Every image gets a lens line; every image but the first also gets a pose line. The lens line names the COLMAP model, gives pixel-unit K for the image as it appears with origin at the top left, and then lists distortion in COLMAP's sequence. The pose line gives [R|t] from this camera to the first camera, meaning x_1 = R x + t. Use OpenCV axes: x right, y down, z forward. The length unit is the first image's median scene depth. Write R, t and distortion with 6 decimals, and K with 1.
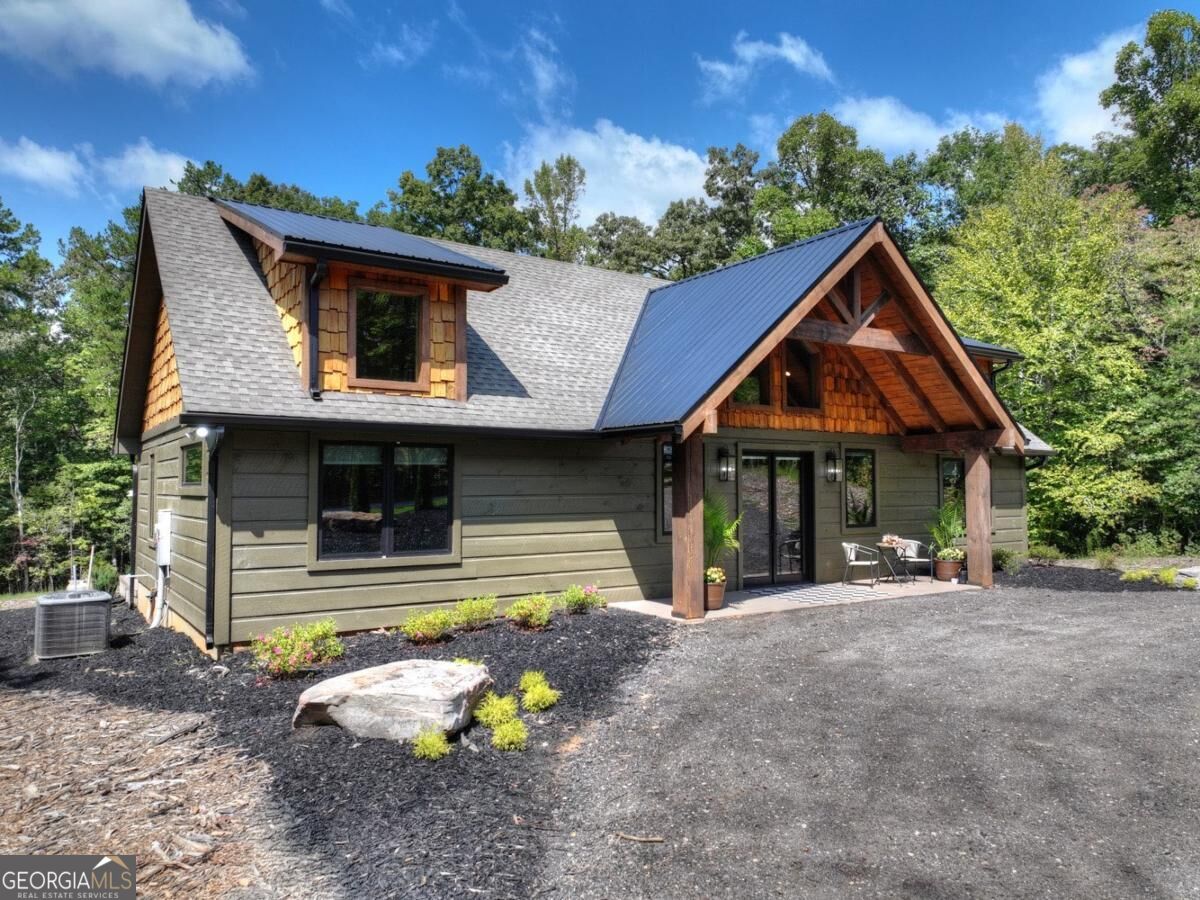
lens RADIAL K [[843.0, 0, 602.9], [0, 843.0, 454.4], [0, 0, 1]] dist [-0.002004, 0.001249]
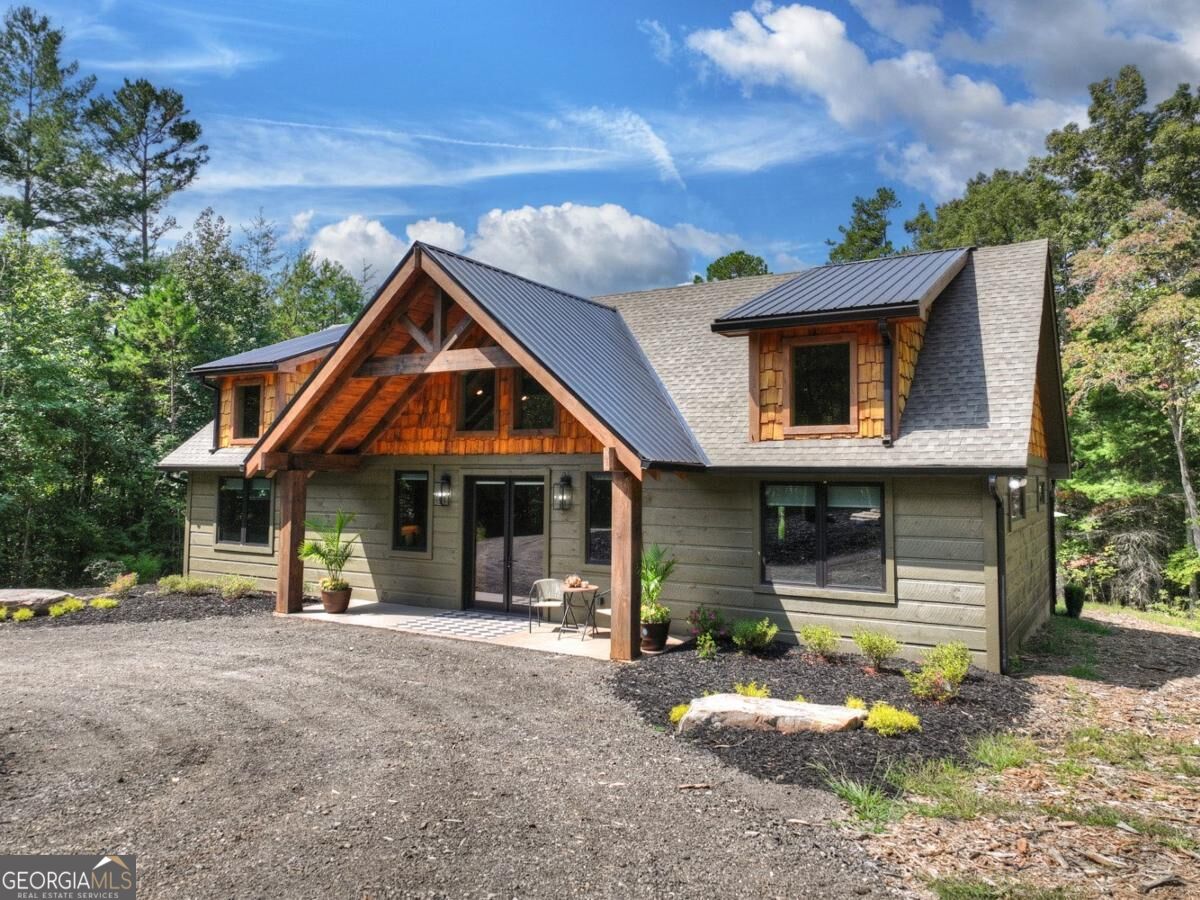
lens RADIAL K [[843.0, 0, 599.5], [0, 843.0, 444.3], [0, 0, 1]] dist [-0.002004, 0.001249]
pose [[0.479921, -0.065647, -0.874852, 1.139383], [-0.004412, 0.997003, -0.077233, 0.036333], [0.877301, 0.040925, 0.478193, 0.601417]]
